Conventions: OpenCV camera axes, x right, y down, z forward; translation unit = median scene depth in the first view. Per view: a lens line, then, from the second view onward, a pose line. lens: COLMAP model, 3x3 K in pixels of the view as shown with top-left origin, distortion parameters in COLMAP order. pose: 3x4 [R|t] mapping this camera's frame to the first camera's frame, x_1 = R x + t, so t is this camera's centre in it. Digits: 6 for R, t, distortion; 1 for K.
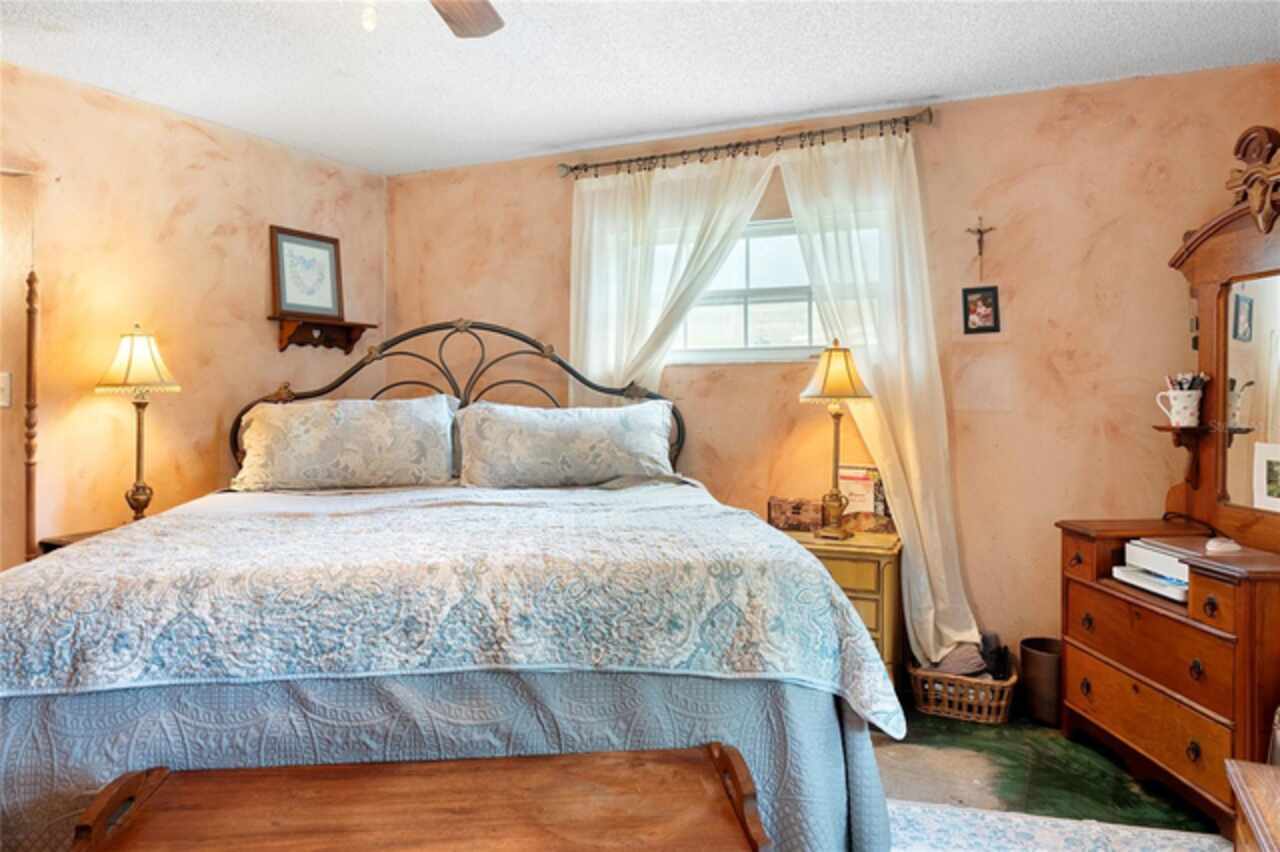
lens RADIAL K [[896.2, 0, 642.6], [0, 896.2, 388.5], [0, 0, 1]] dist [-0.005287, -0.003239]
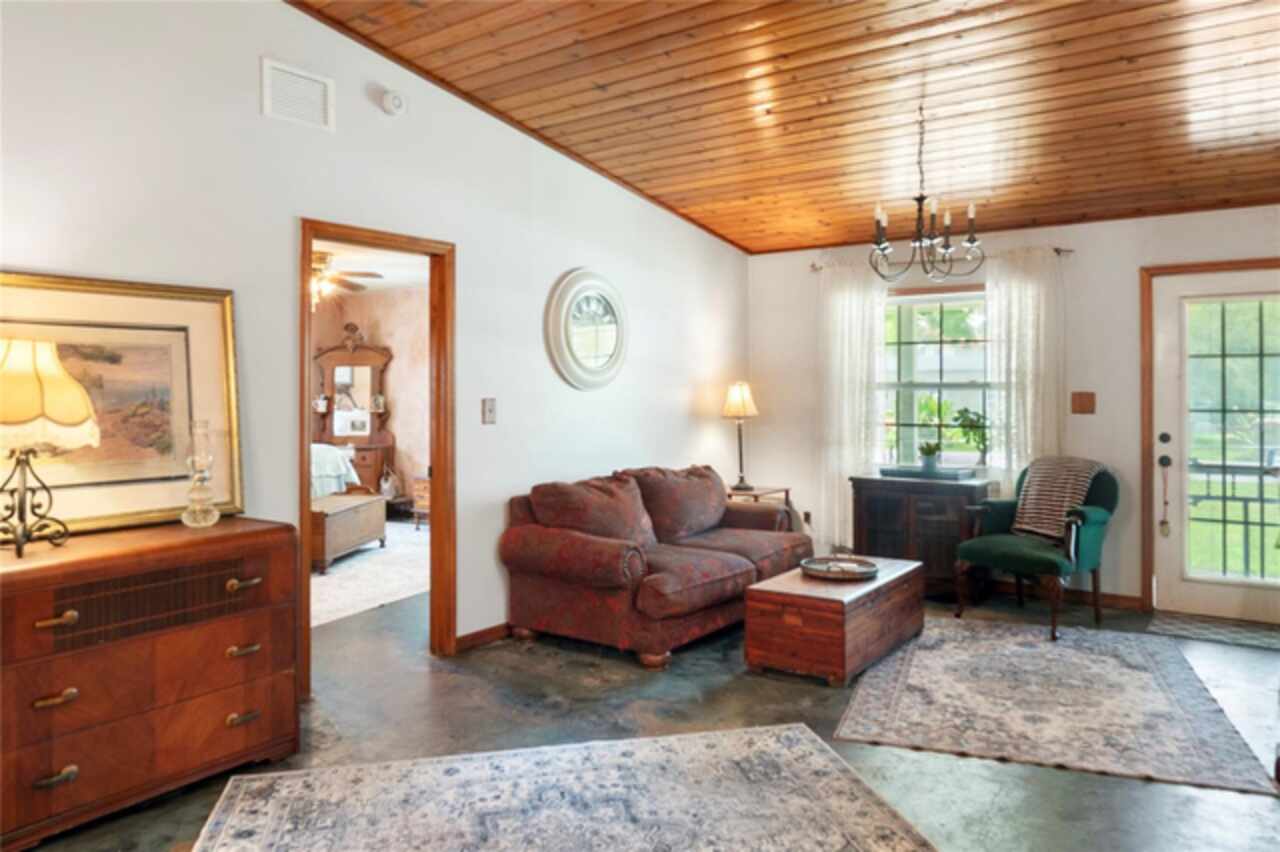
lens RADIAL K [[913.9, 0, 645.7], [0, 913.9, 398.2], [0, 0, 1]] dist [0.004392, 0.000229]
pose [[0.191919, -0.004428, 0.981401, -1.909172], [-0.004248, 0.999977, 0.005342, -0.021792], [-0.981402, -0.005194, 0.191895, -0.587165]]
